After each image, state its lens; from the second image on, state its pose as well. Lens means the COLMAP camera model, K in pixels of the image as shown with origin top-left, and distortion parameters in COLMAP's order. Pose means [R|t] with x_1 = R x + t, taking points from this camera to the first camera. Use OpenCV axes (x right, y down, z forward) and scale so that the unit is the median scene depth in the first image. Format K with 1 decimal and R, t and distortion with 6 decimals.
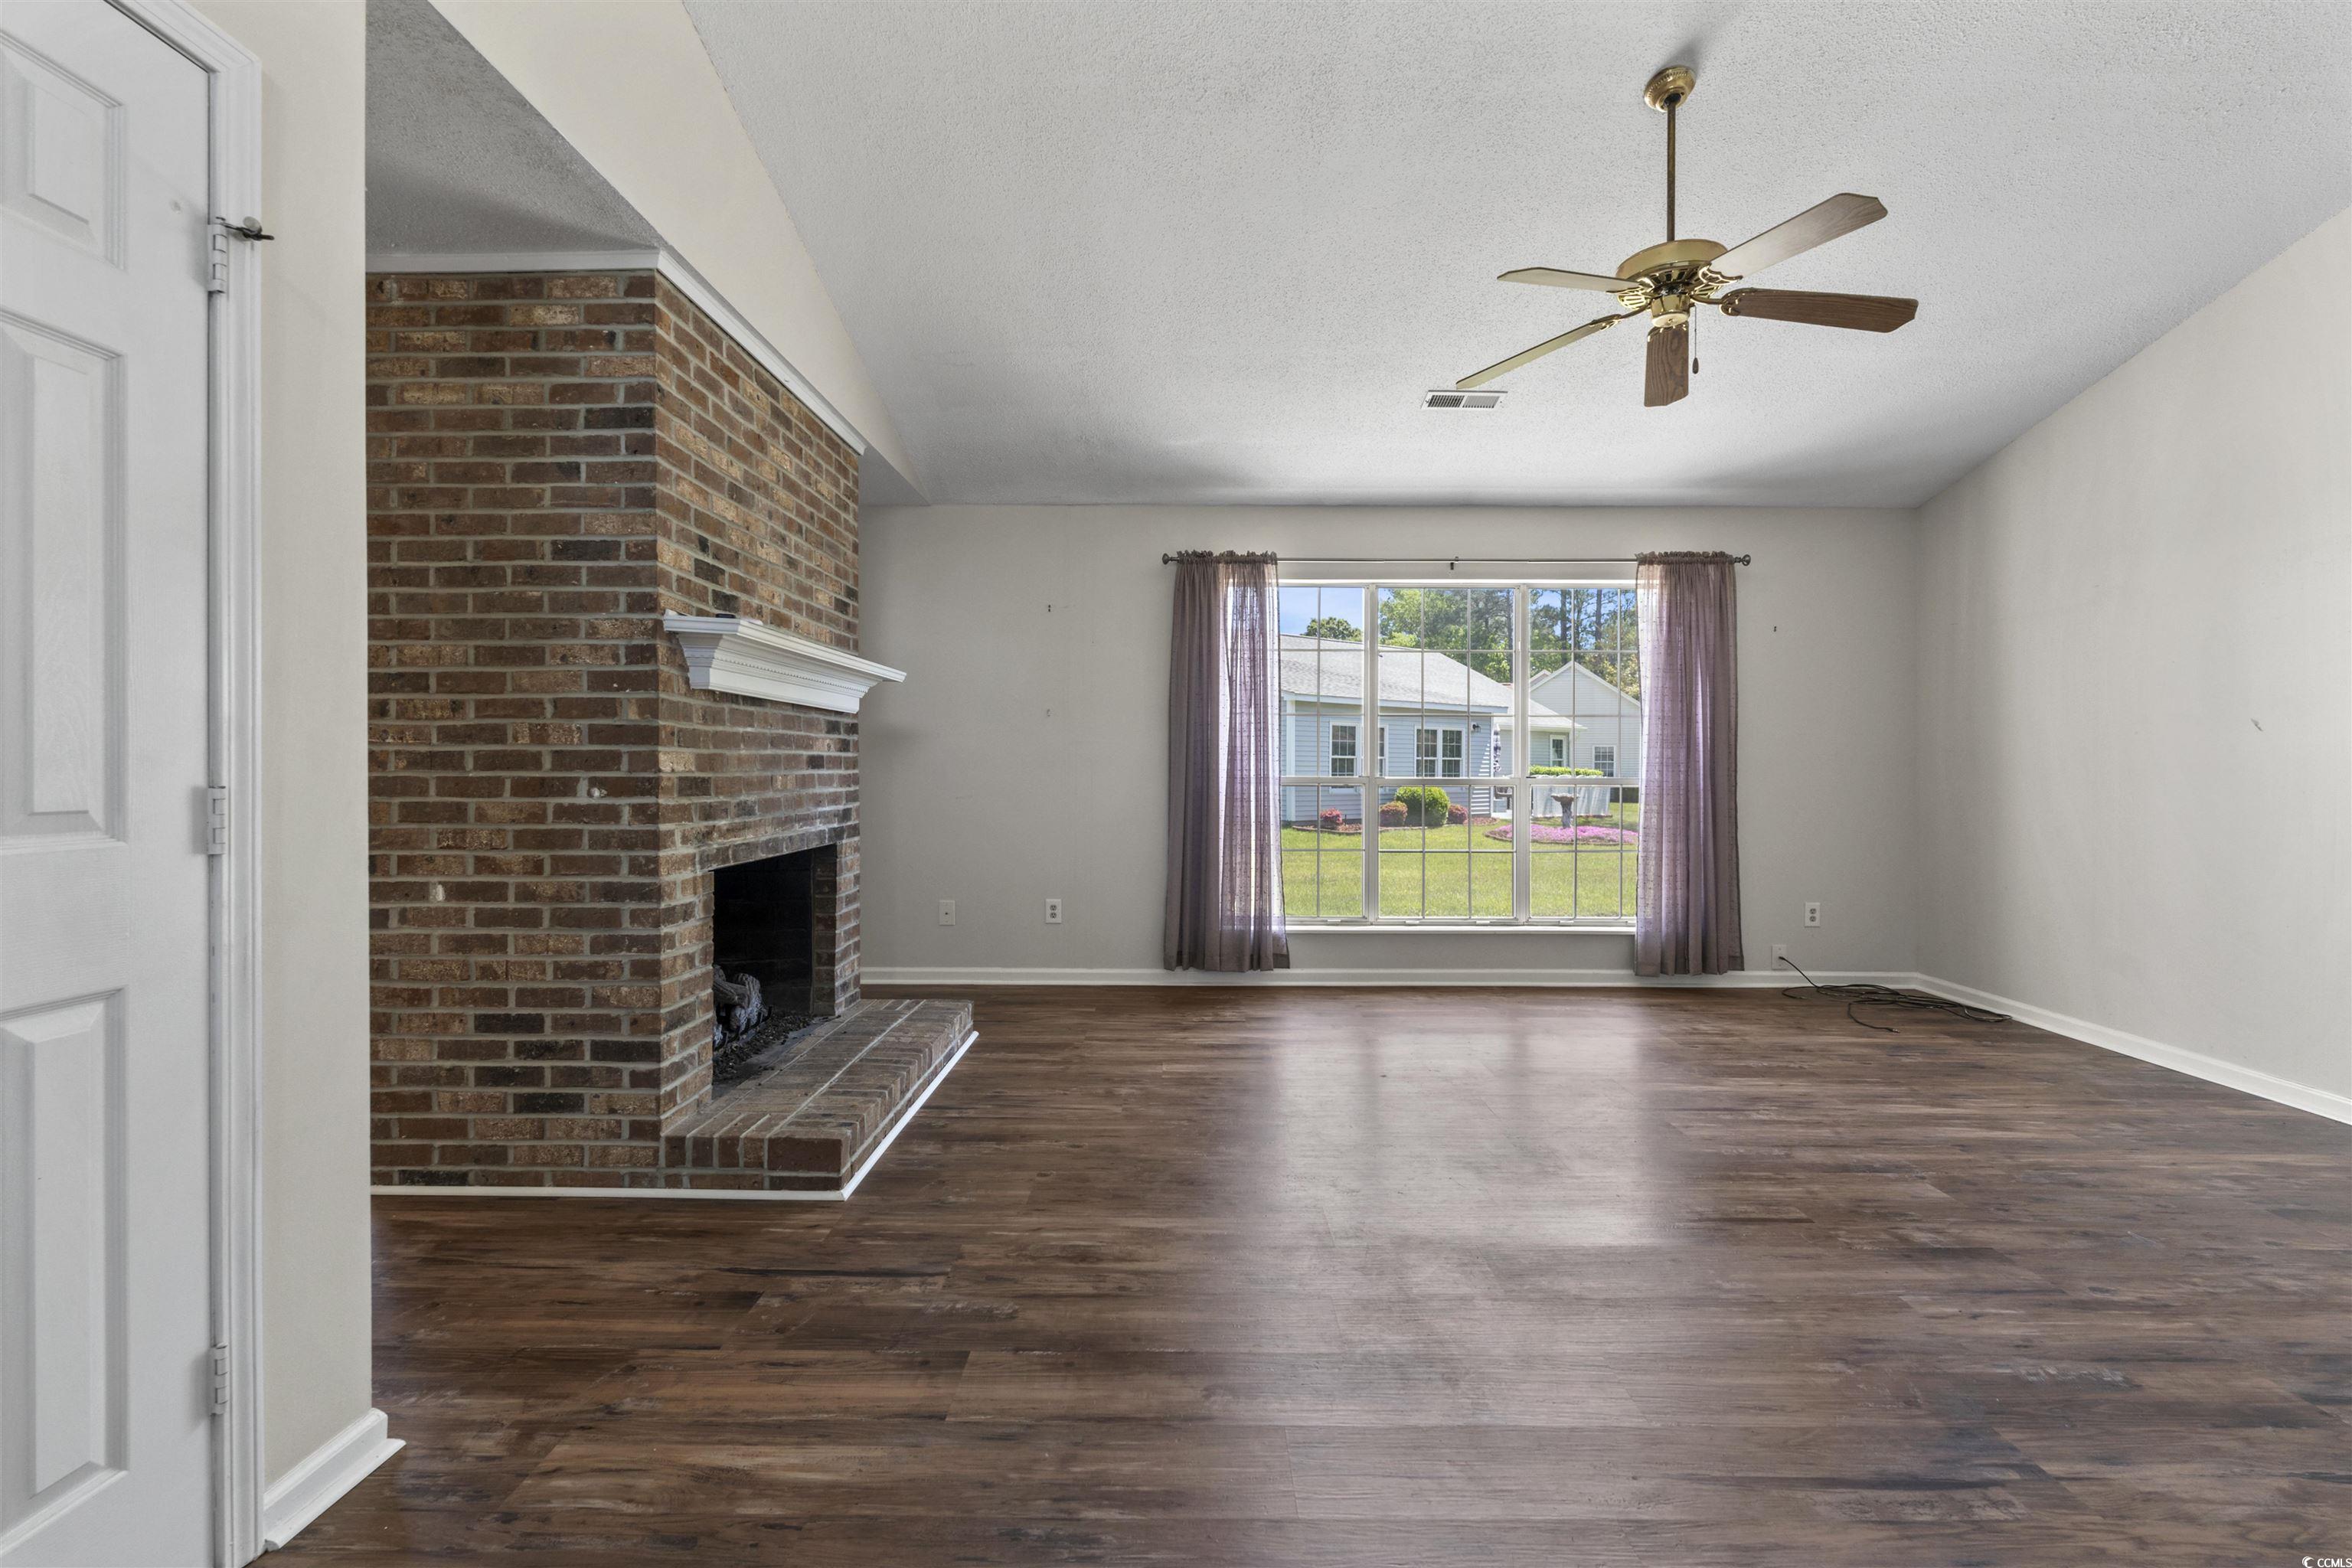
lens RADIAL K [[1034.8, 0, 1177.7], [0, 1034.8, 772.7], [0, 0, 1]] dist [-0.002895, -0.000407]
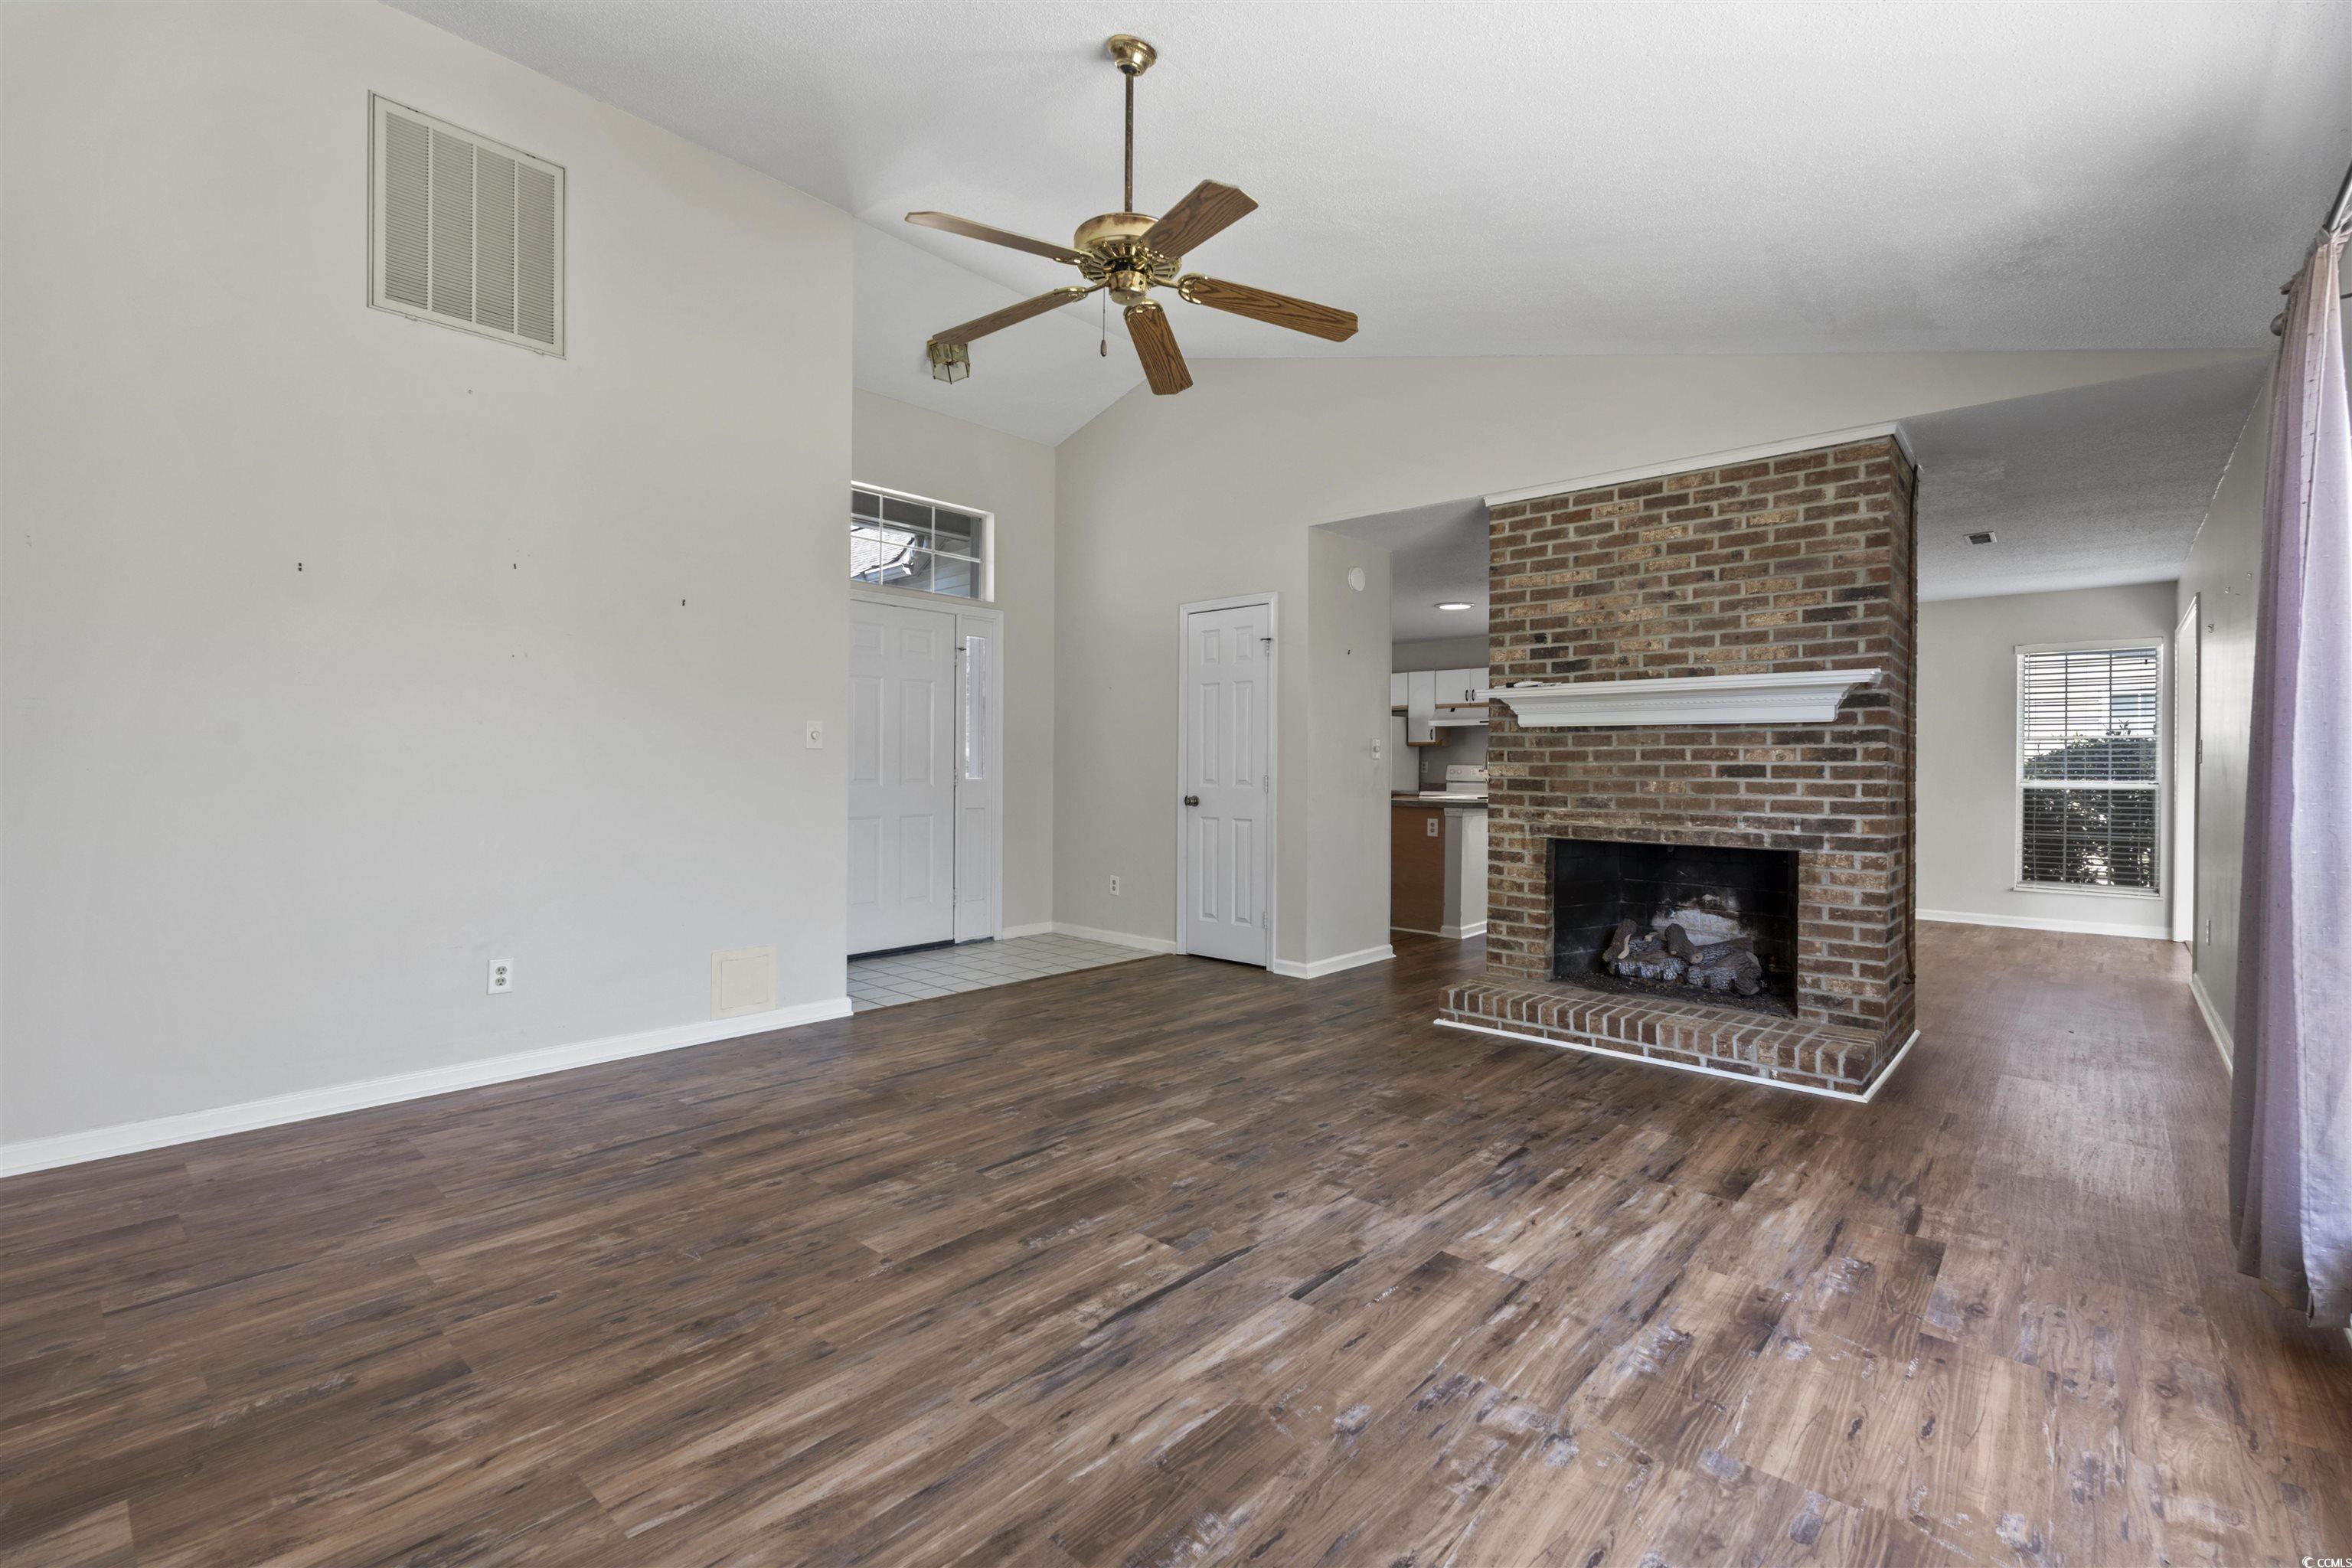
lens RADIAL K [[1039.3, 0, 1185.0], [0, 1039.3, 756.3], [0, 0, 1]] dist [-0.001588, -0.000001]
pose [[-0.657948, -0.019027, -0.752823, 0.865700], [-0.016496, 0.999805, -0.010852, -0.003790], [0.752882, 0.005279, -0.658134, 1.248675]]
